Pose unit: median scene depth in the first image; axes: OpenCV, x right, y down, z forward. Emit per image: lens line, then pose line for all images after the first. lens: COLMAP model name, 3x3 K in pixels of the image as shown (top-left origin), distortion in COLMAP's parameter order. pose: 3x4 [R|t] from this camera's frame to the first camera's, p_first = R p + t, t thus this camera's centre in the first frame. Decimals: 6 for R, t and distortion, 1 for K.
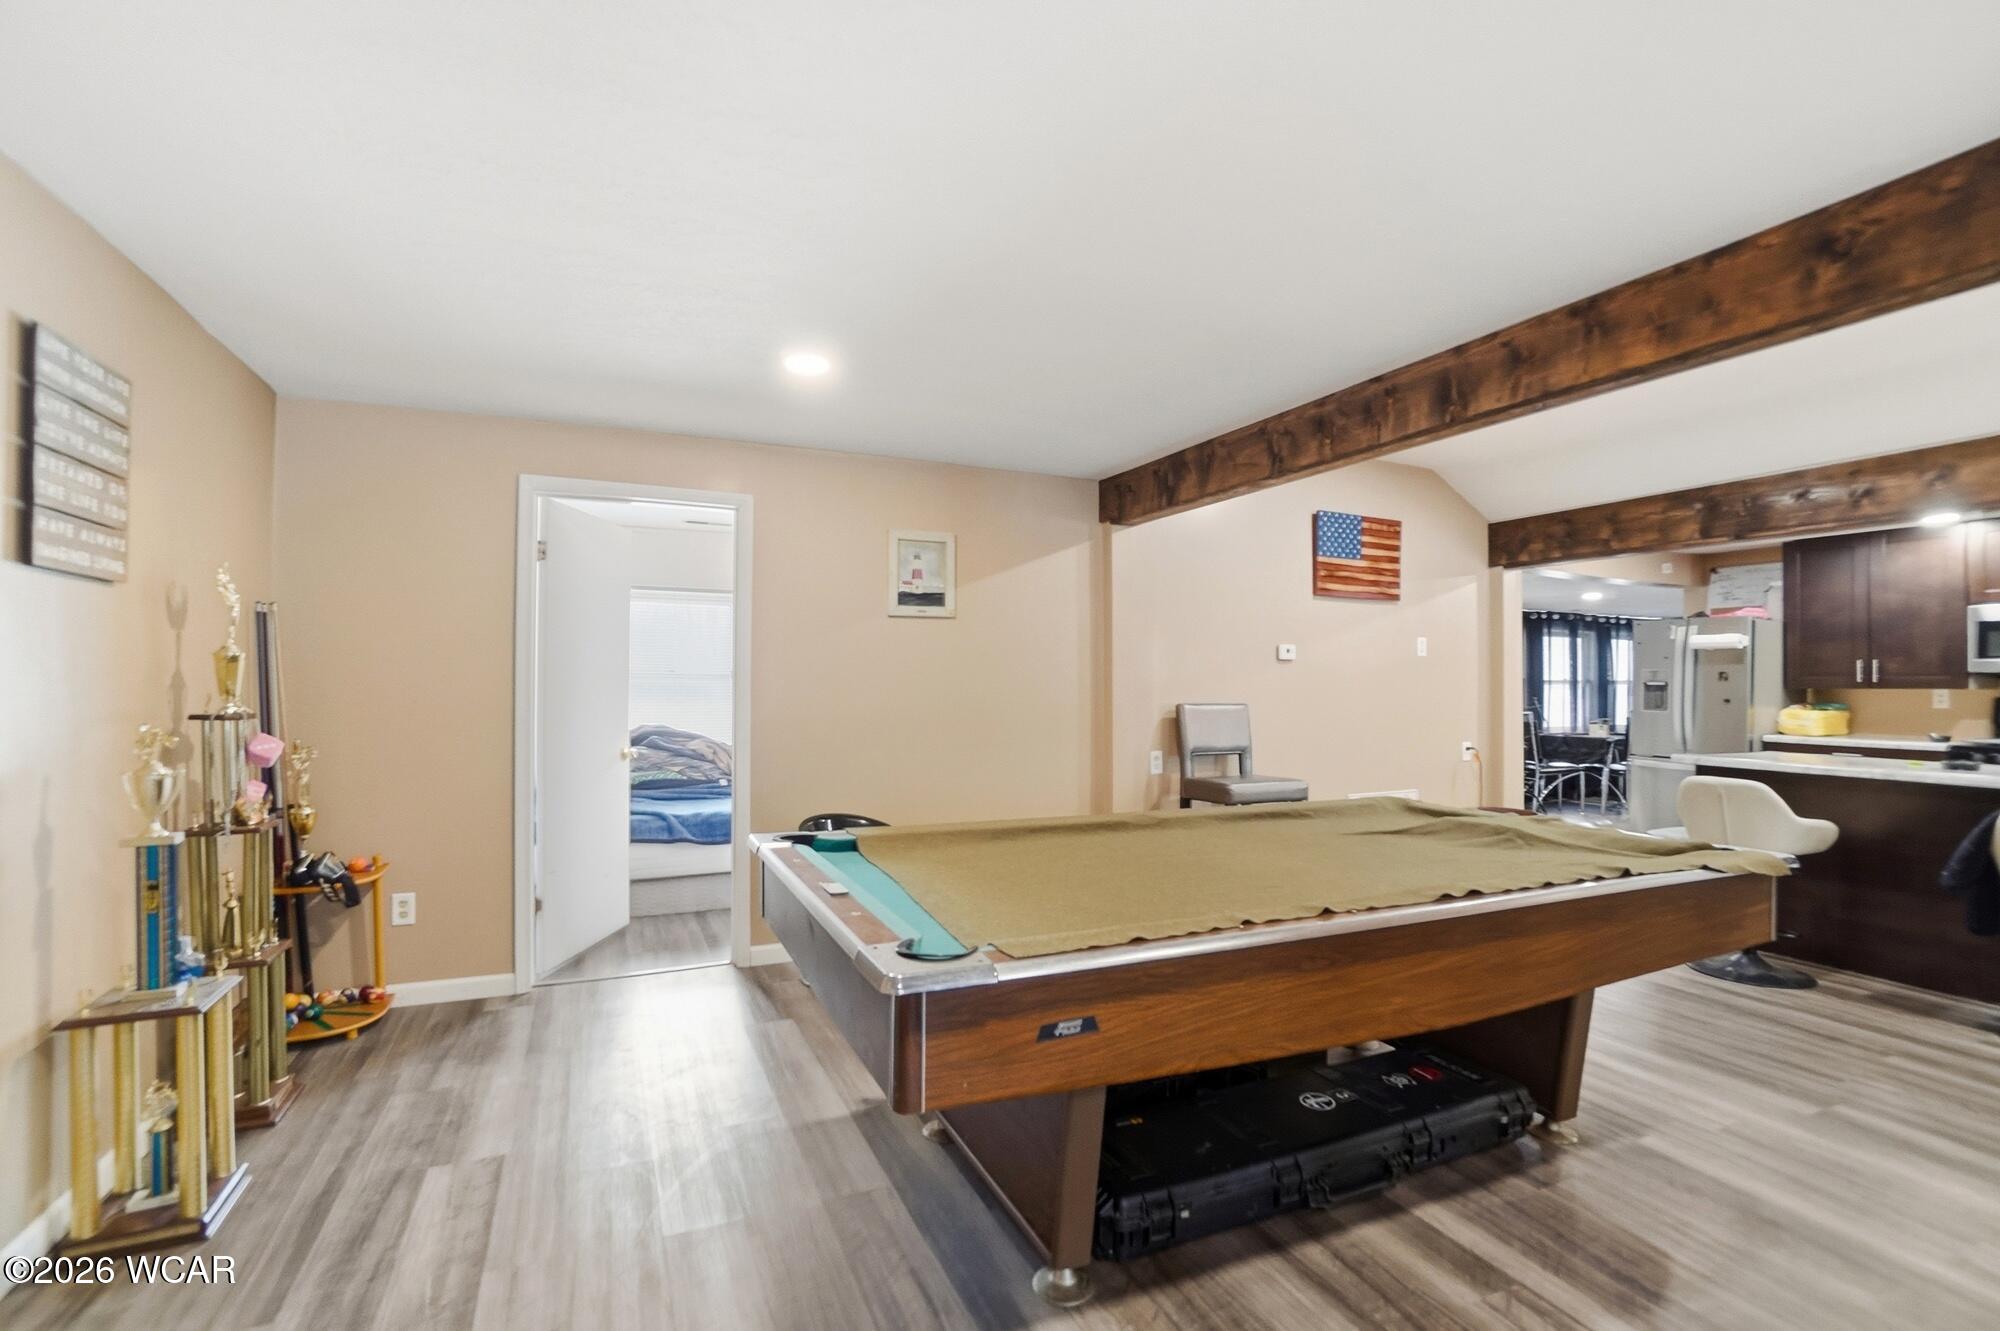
lens RADIAL K [[874.6, 0, 996.7], [0, 874.6, 684.3], [0, 0, 1]] dist [-0.026333, 0.000002]
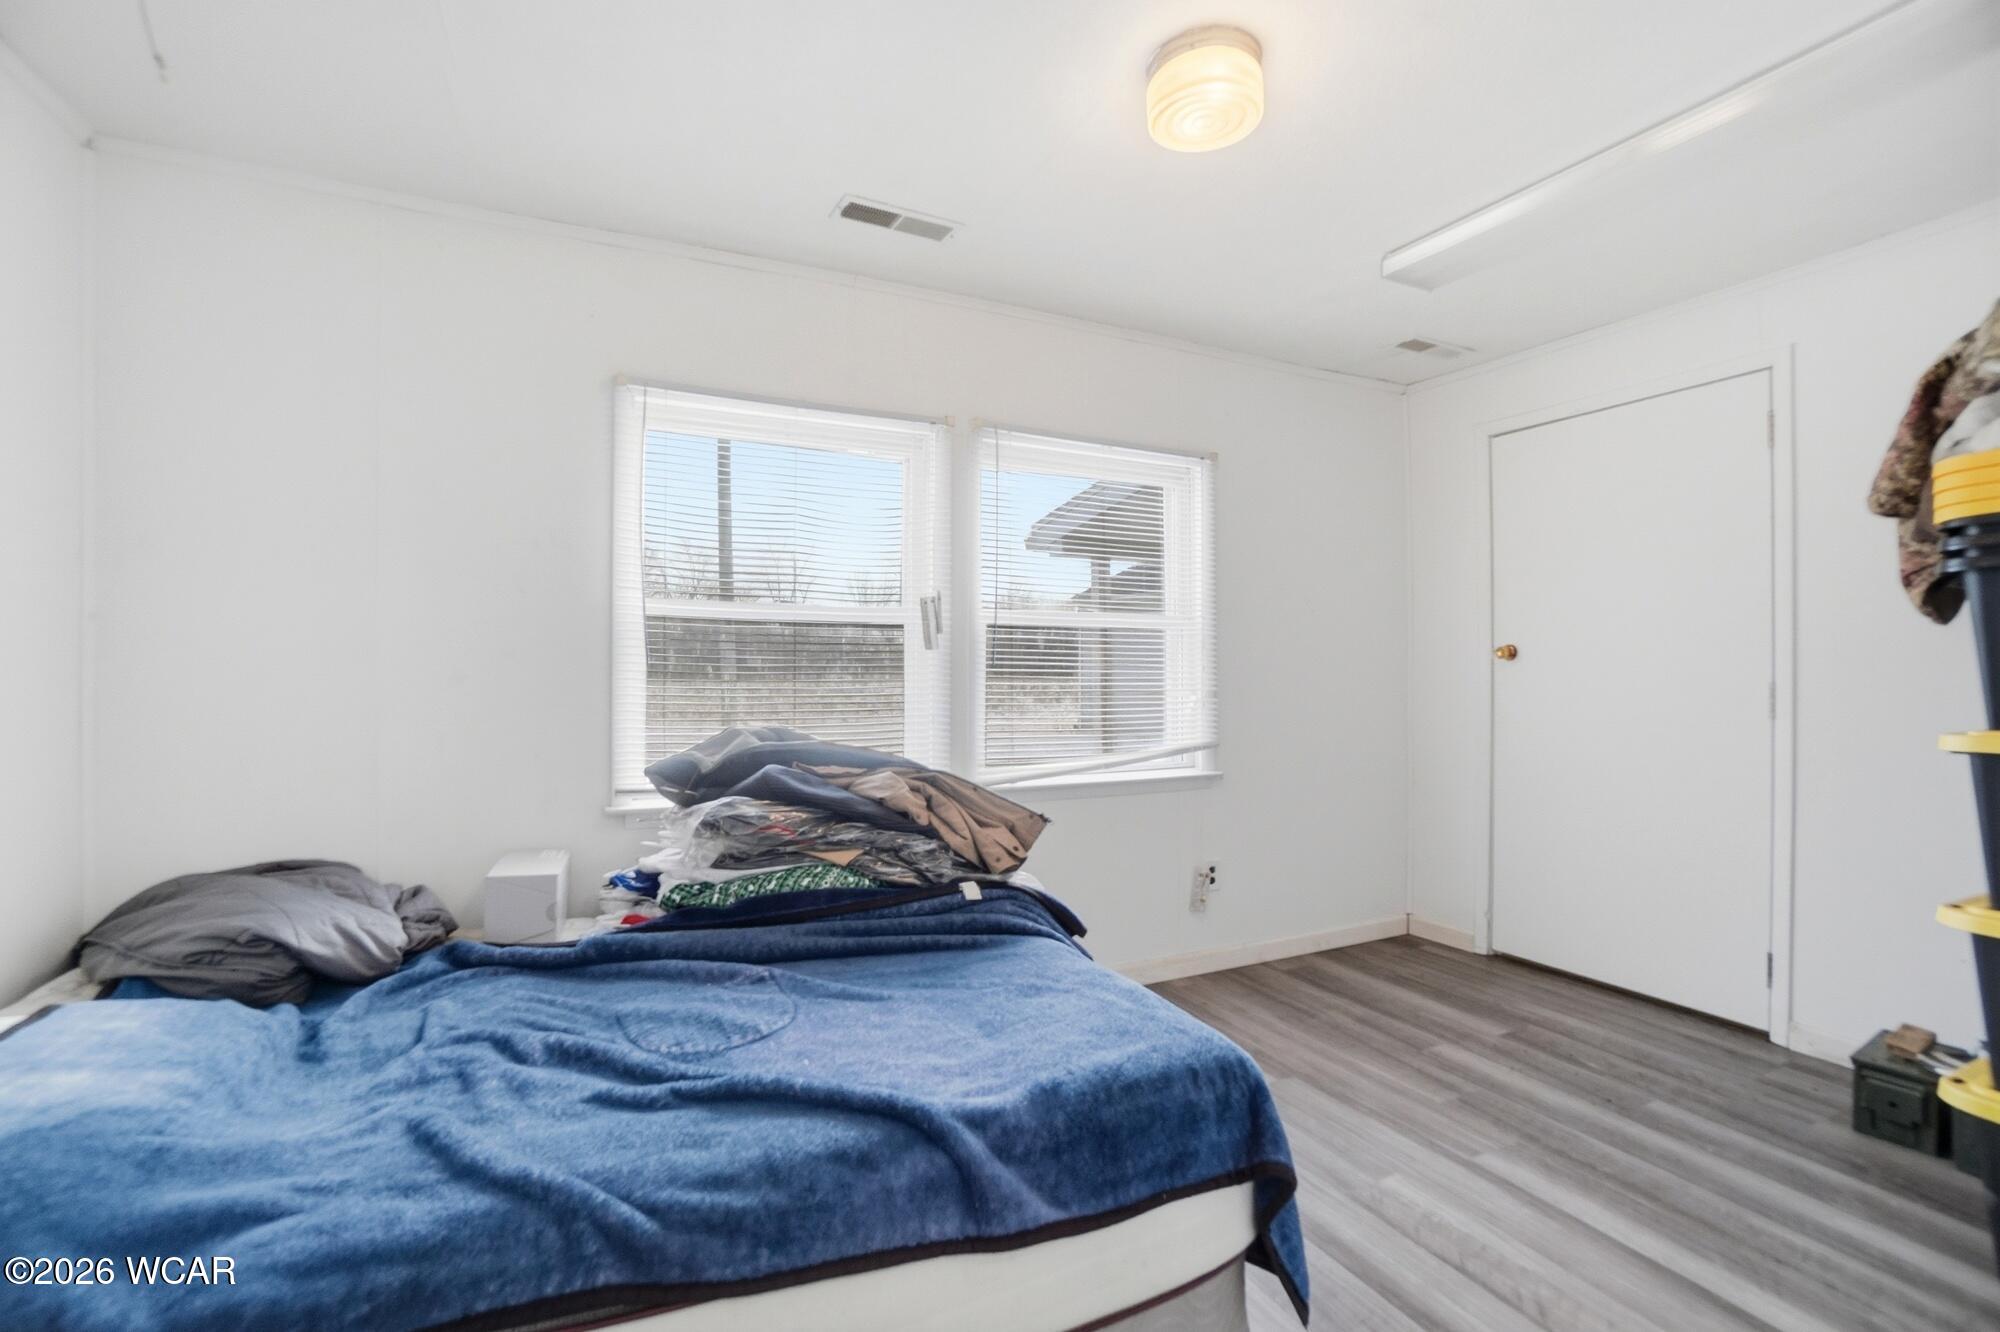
lens RADIAL K [[883.9, 0, 1004.0], [0, 883.9, 678.7], [0, 0, 1]] dist [-0.002066, -0.000142]
pose [[0.999343, -0.005847, 0.035780, -0.373891], [0.005492, 0.999935, 0.010017, 0.025643], [-0.035837, -0.009814, 0.999309, 0.763660]]
